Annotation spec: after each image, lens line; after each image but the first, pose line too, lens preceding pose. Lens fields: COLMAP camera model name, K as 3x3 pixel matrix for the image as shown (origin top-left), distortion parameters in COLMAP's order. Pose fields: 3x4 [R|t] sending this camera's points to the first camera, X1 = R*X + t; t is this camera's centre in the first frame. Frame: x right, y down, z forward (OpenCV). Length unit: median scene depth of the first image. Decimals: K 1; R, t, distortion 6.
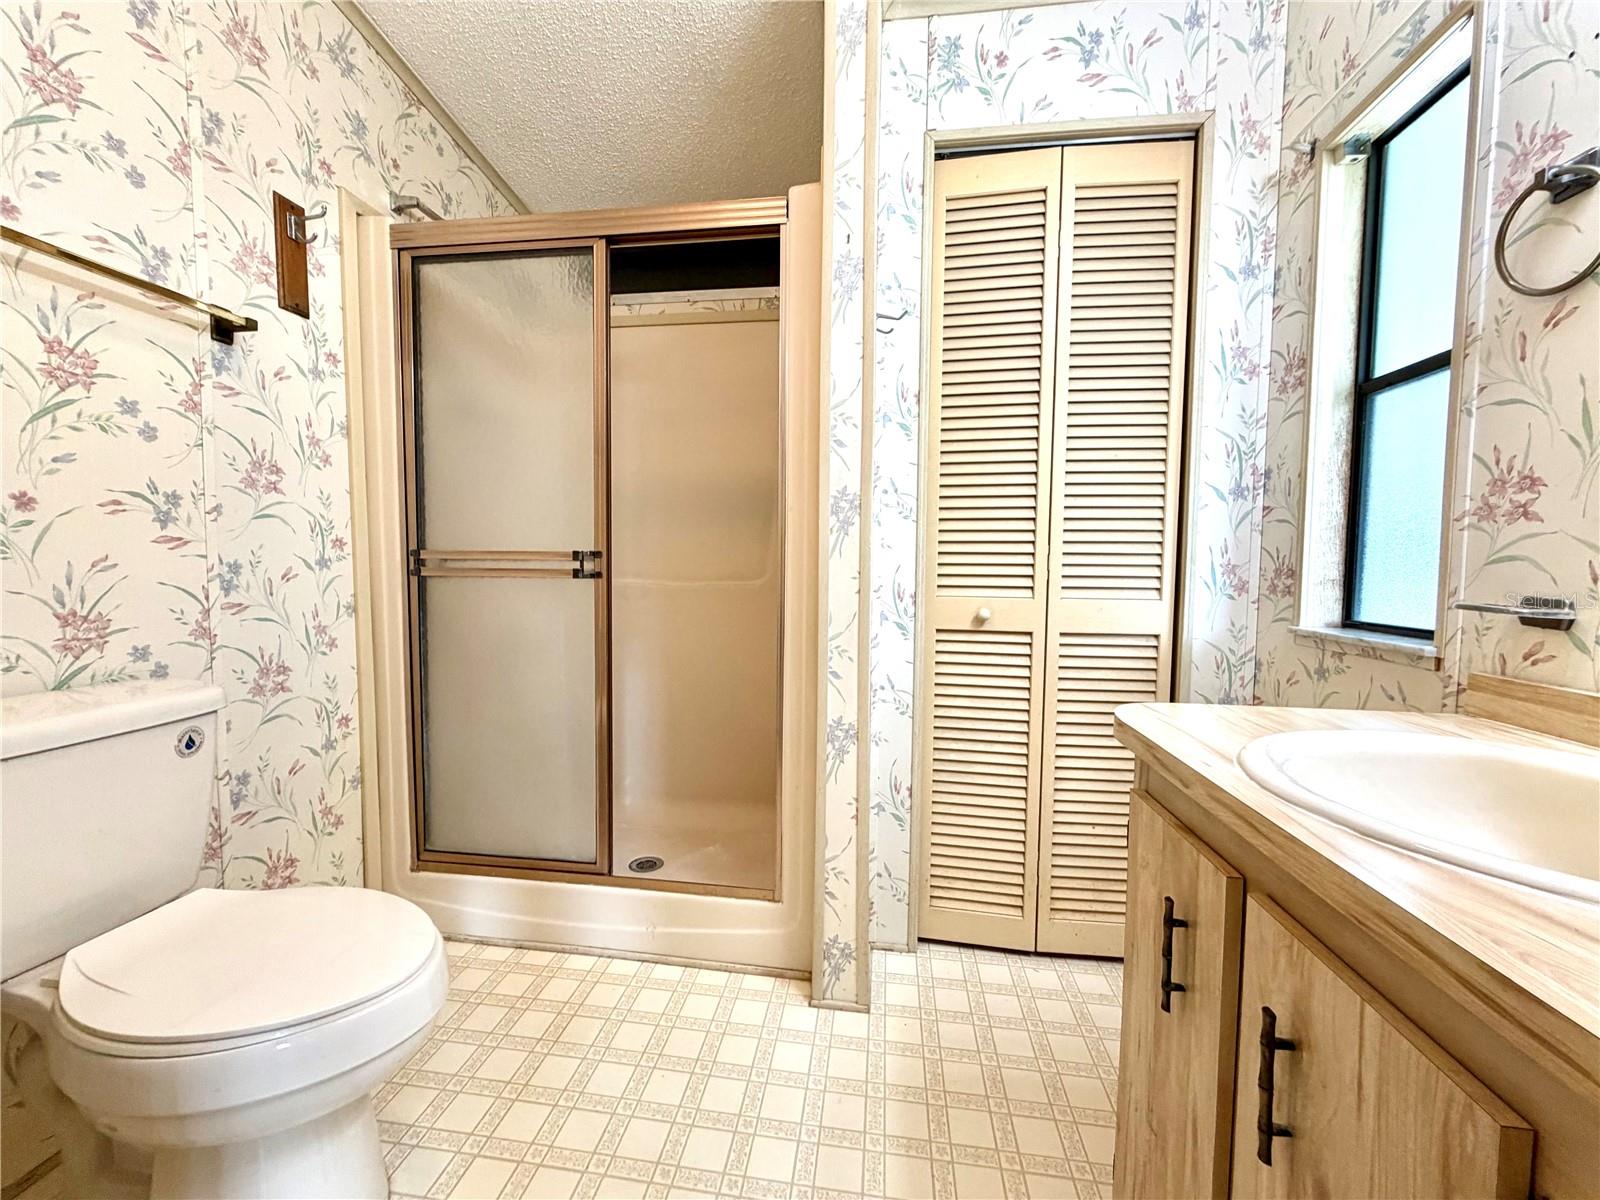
lens RADIAL K [[637.0, 0, 795.5], [0, 637.0, 600.4], [0, 0, 1]] dist [0.000991, -0.000312]
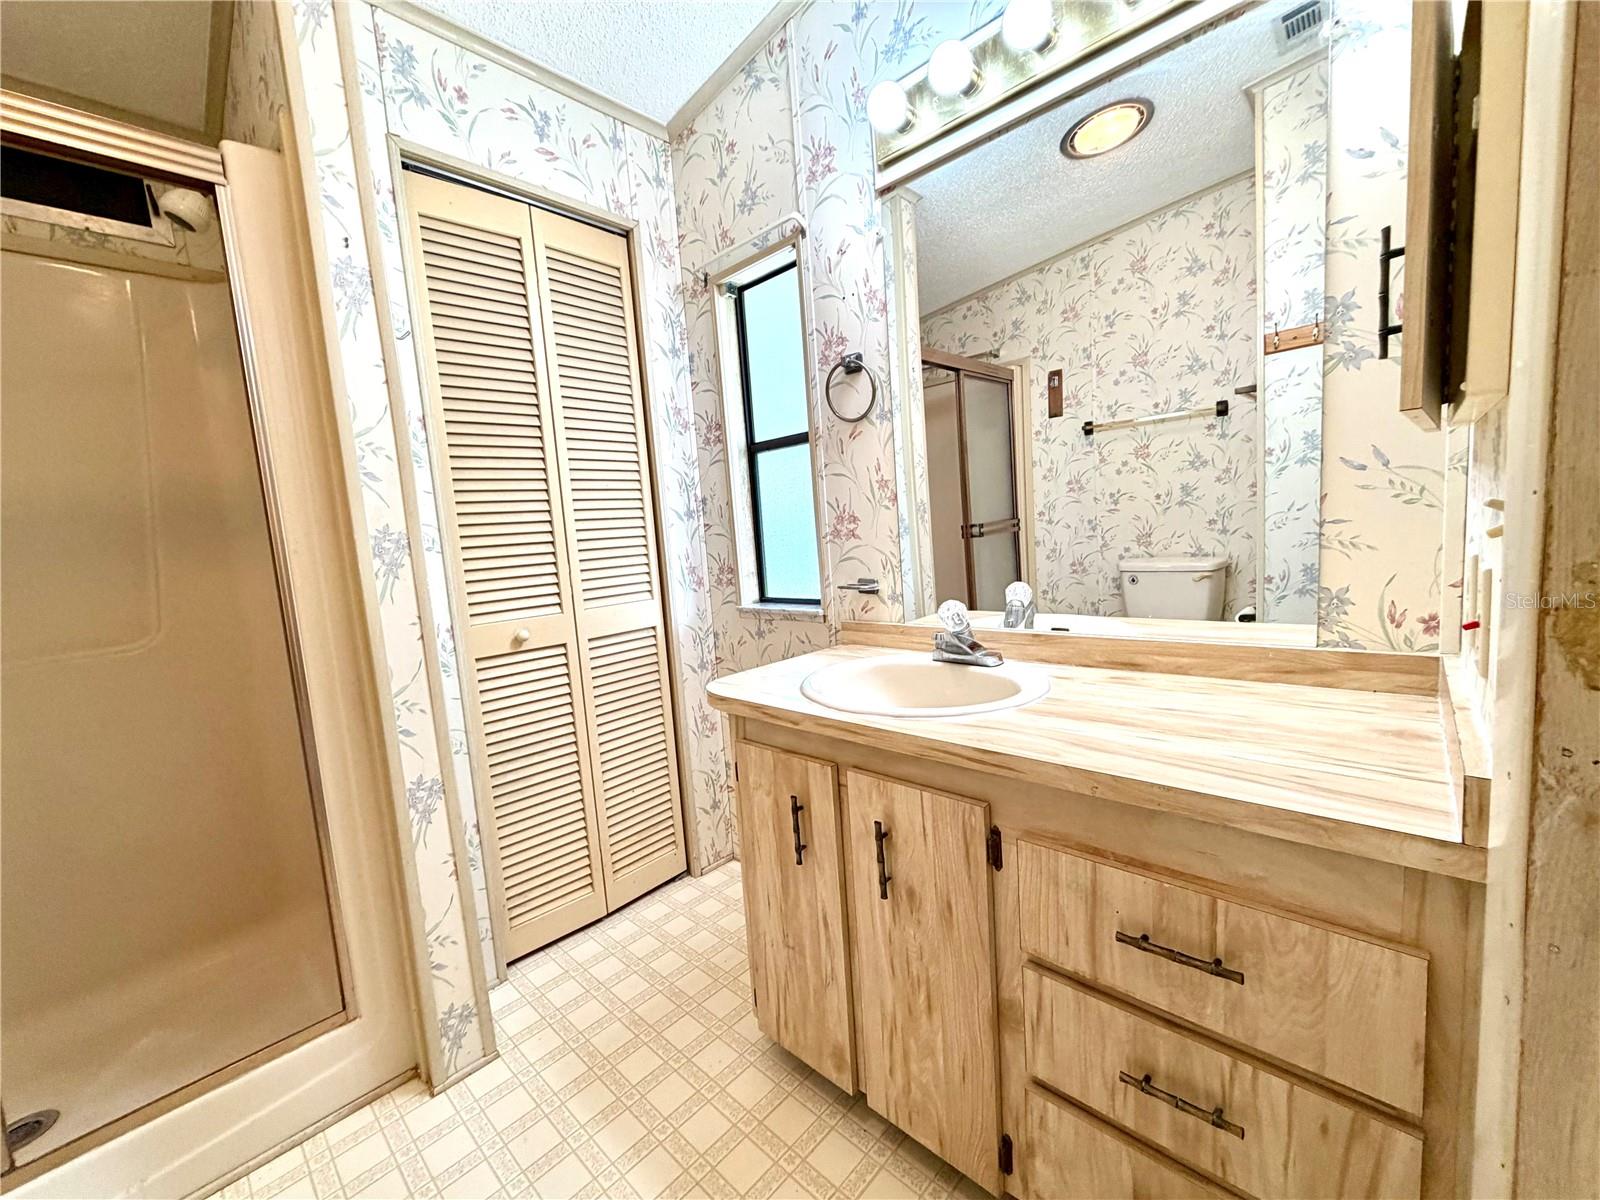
lens RADIAL K [[637.0, 0, 795.5], [0, 637.0, 600.4], [0, 0, 1]] dist [0.000991, -0.000312]
pose [[0.583208, -0.140309, 0.800113, -0.306789], [0.124401, 0.988778, 0.082717, -0.073822], [-0.802741, 0.051293, 0.594118, 0.010920]]
